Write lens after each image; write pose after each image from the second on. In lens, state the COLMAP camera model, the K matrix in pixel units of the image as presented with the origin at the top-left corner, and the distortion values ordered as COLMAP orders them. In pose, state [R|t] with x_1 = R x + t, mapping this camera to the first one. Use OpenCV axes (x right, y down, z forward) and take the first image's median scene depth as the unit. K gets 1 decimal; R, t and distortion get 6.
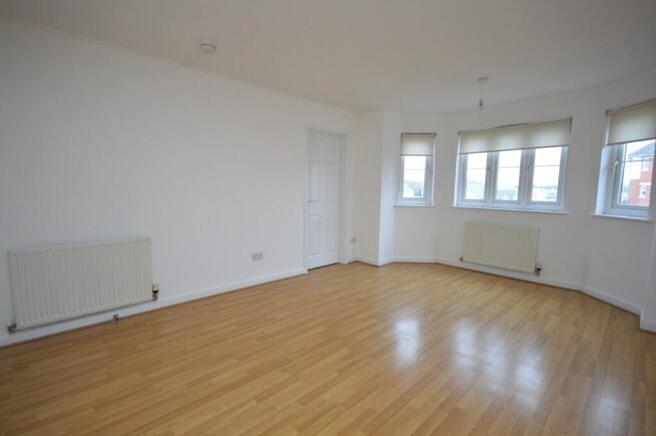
lens RADIAL K [[294.7, 0, 326.6], [0, 294.7, 218.7], [0, 0, 1]] dist [-0.000852, -0.000274]
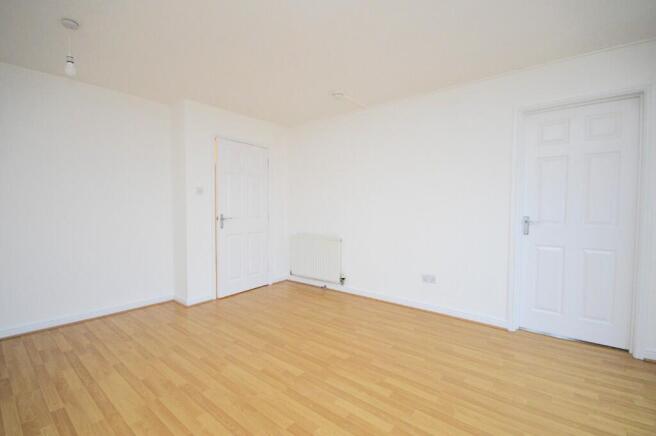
lens RADIAL K [[291.7, 0, 325.1], [0, 291.7, 217.7], [0, 0, 1]] dist [-0.002592, -0.000464]
pose [[0.130994, 0.020898, -0.991163, 0.556235], [-0.101550, 0.994802, 0.007554, -0.028383], [0.986168, 0.099663, 0.132435, 0.520561]]
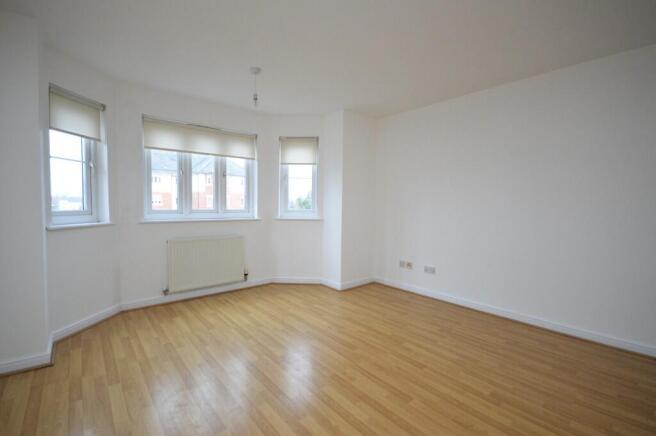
lens RADIAL K [[291.7, 0, 325.1], [0, 291.7, 217.7], [0, 0, 1]] dist [-0.002592, -0.000464]
pose [[0.058226, -0.058553, 0.996585, -0.273042], [0.093102, 0.994246, 0.052976, -0.055023], [-0.993953, 0.089699, 0.063342, 0.631556]]
